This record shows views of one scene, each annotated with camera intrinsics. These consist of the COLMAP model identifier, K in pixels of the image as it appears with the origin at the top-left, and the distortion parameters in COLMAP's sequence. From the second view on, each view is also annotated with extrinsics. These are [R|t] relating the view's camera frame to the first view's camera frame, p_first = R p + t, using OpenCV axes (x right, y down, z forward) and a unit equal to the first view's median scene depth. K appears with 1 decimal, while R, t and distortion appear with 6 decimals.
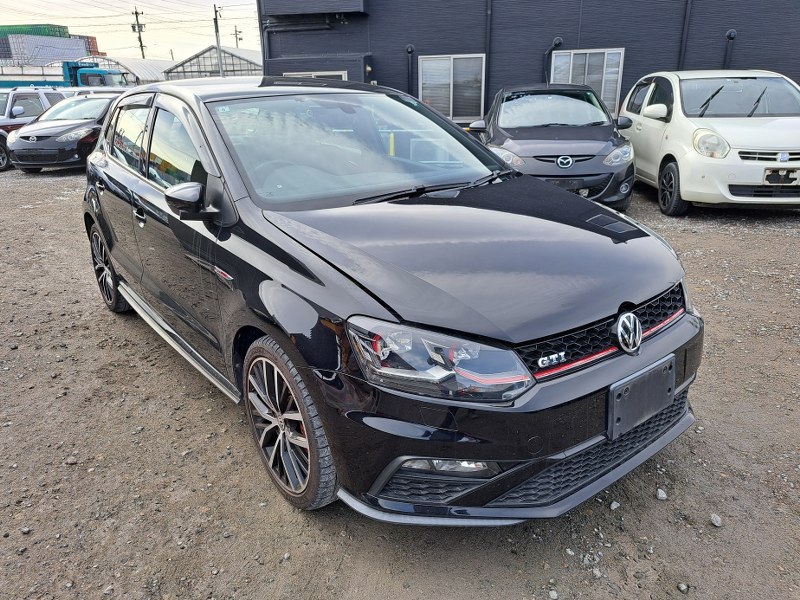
lens RADIAL K [[565.4, 0, 396.7], [0, 565.4, 299.0], [0, 0, 1]] dist [0.040021, -0.023952]
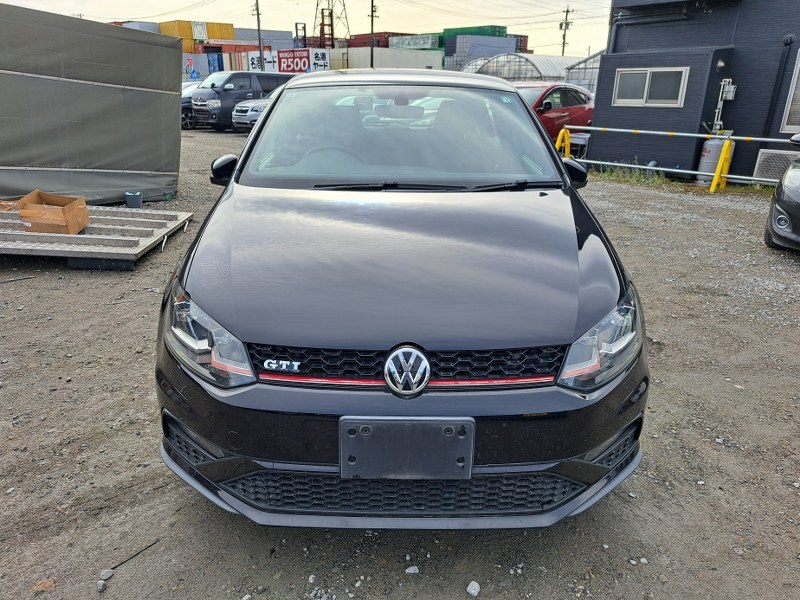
lens RADIAL K [[565.4, 0, 396.7], [0, 565.4, 299.0], [0, 0, 1]] dist [0.040021, -0.023952]
pose [[0.798000, 0.238368, -0.553513, 0.149499], [-0.235147, 0.968809, 0.078202, -0.019645], [0.554889, 0.067752, 0.829161, 0.048990]]
